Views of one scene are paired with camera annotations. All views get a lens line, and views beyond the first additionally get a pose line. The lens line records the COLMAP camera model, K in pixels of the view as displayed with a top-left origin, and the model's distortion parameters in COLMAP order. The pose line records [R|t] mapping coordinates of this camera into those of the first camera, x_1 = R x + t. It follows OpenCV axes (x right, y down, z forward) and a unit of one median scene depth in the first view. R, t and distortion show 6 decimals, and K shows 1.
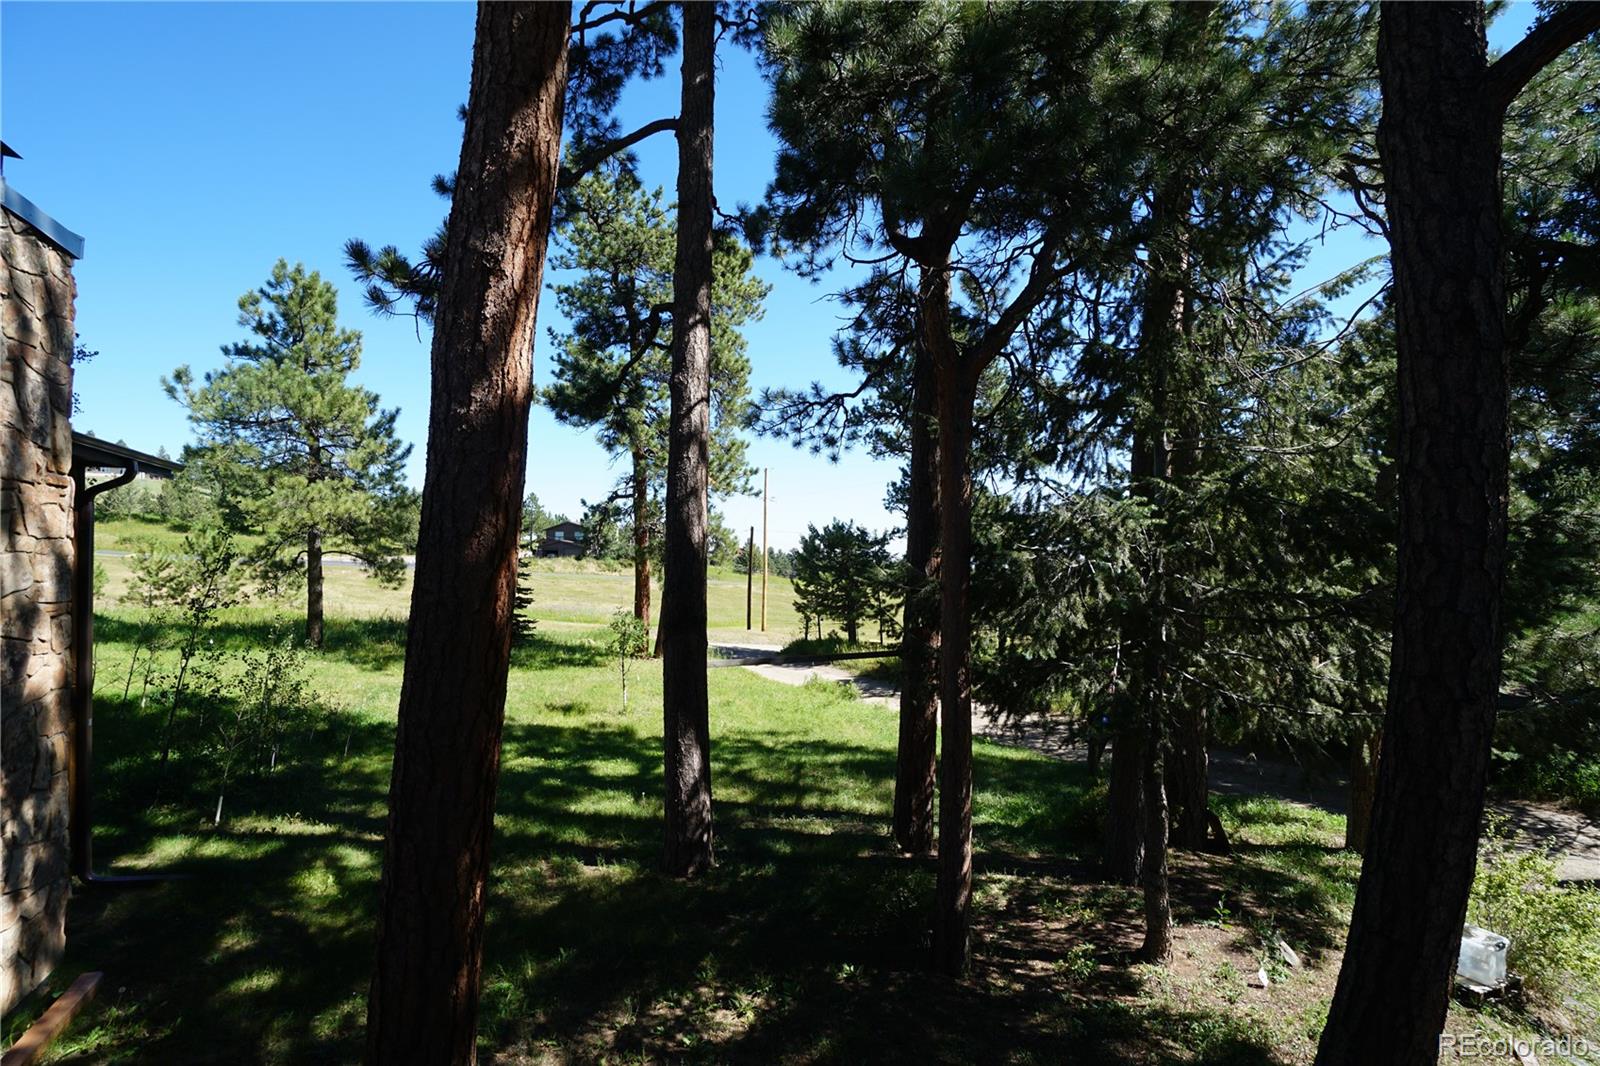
lens RADIAL K [[701.6, 0, 787.6], [0, 701.6, 529.1], [0, 0, 1]] dist [-0.066734, 0.024001]
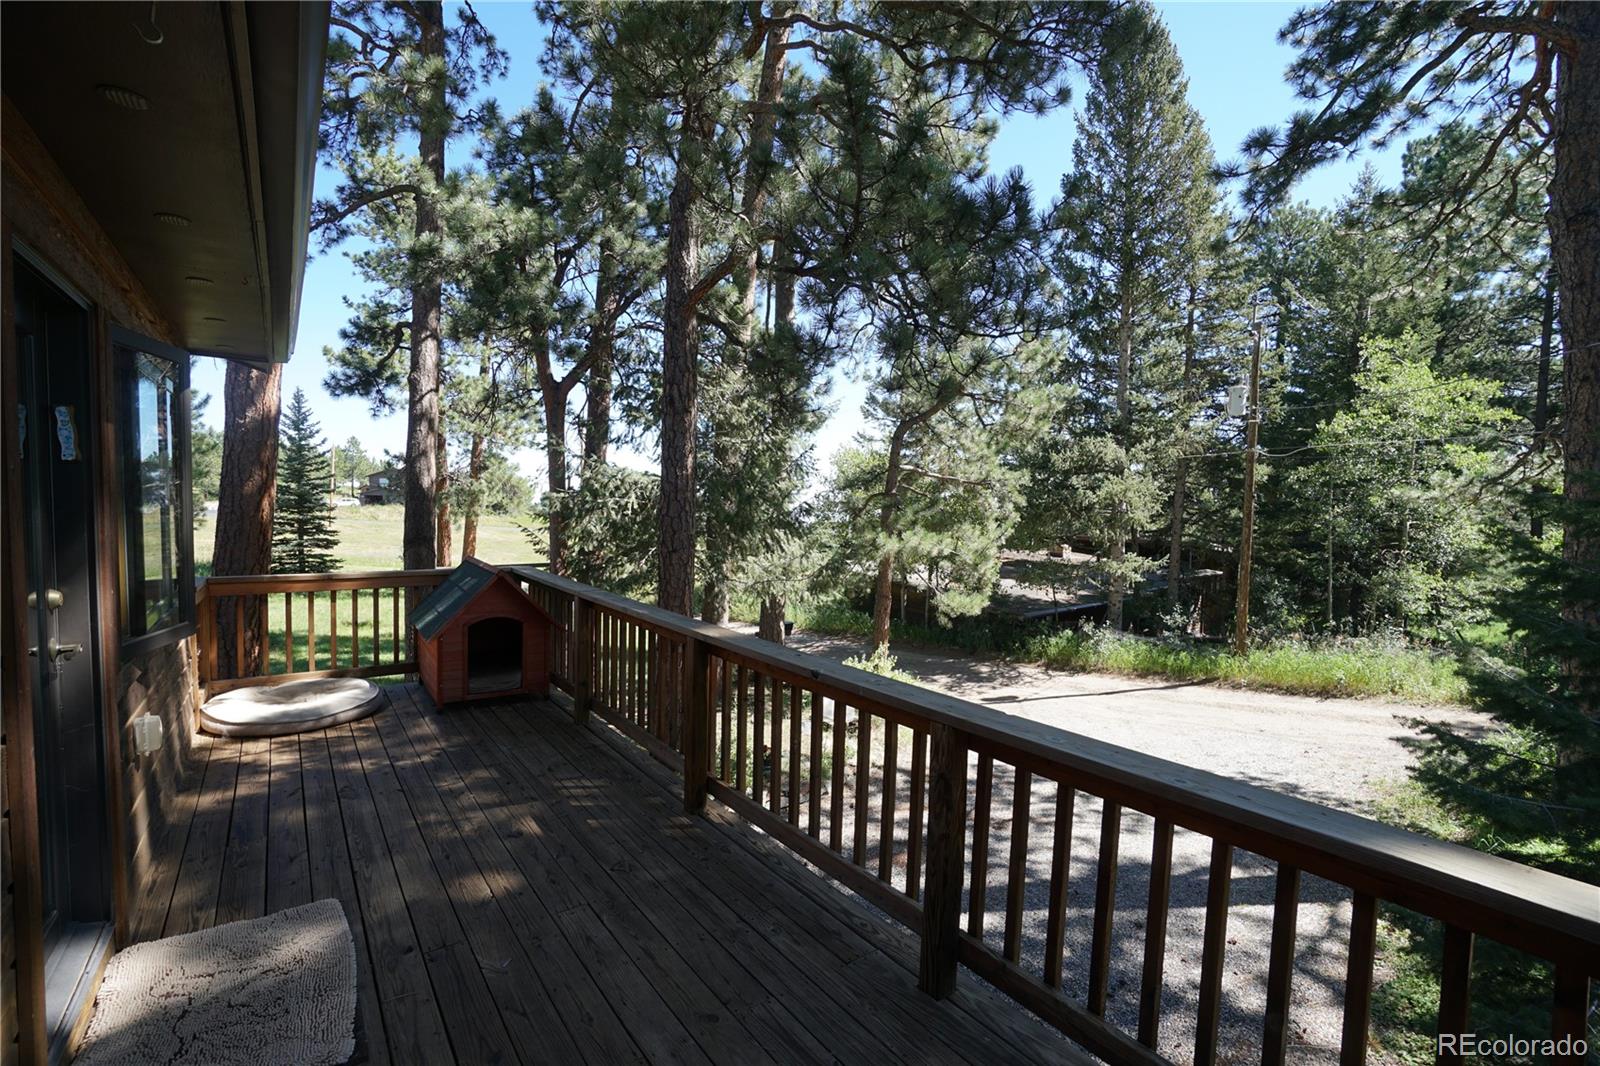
lens RADIAL K [[701.6, 0, 787.6], [0, 701.6, 529.1], [0, 0, 1]] dist [-0.066734, 0.024001]
pose [[0.978601, 0.003383, 0.205740, 0.122470], [-0.017704, 0.997541, 0.067810, -0.002095], [-0.205005, -0.070001, 0.976254, -0.230359]]
